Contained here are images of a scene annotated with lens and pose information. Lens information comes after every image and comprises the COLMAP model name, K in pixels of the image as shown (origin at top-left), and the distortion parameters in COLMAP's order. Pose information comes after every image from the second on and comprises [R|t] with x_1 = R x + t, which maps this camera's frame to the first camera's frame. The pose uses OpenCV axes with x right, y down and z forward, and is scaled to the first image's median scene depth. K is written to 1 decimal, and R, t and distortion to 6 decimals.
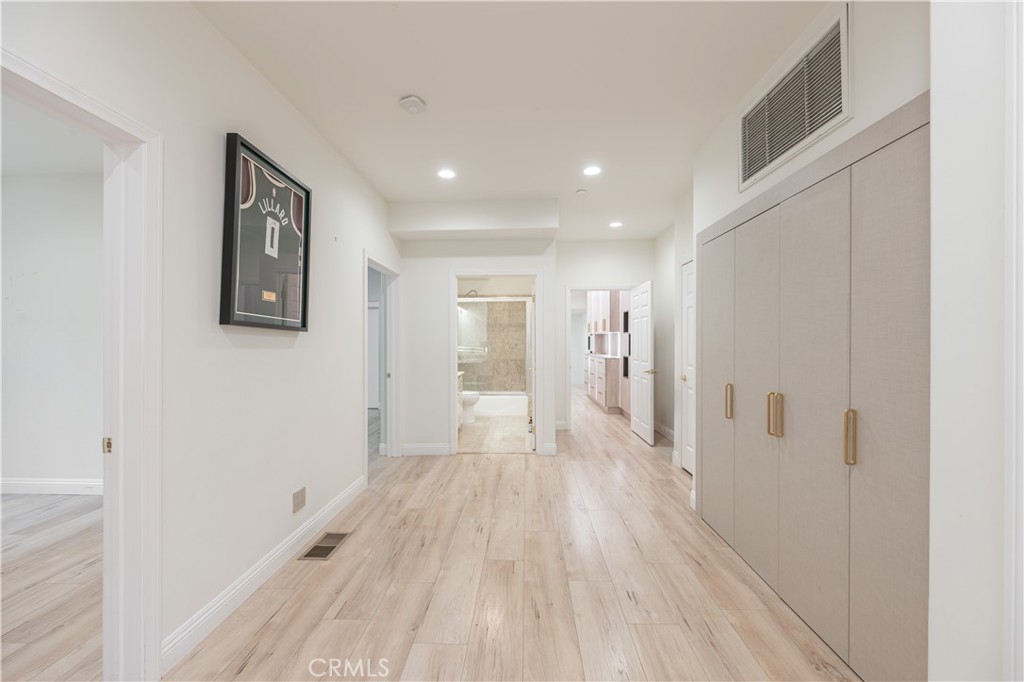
lens RADIAL K [[398.4, 0, 511.9], [0, 398.4, 341.6], [0, 0, 1]] dist [-0.003481, -0.000003]
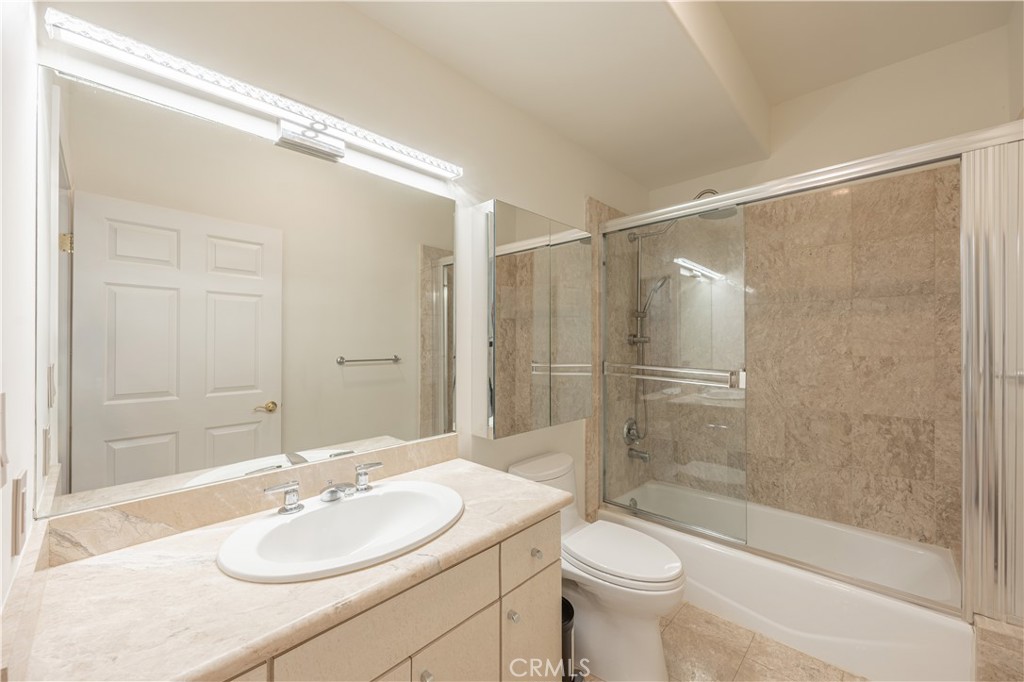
lens RADIAL K [[398.4, 0, 509.6], [0, 398.4, 342.6], [0, 0, 1]] dist [-0.003481, -0.000003]
pose [[0.736049, -0.005488, -0.676906, 0.003960], [0.006375, 0.999979, -0.001175, -0.006595], [0.676898, -0.003450, 0.736068, 0.628008]]
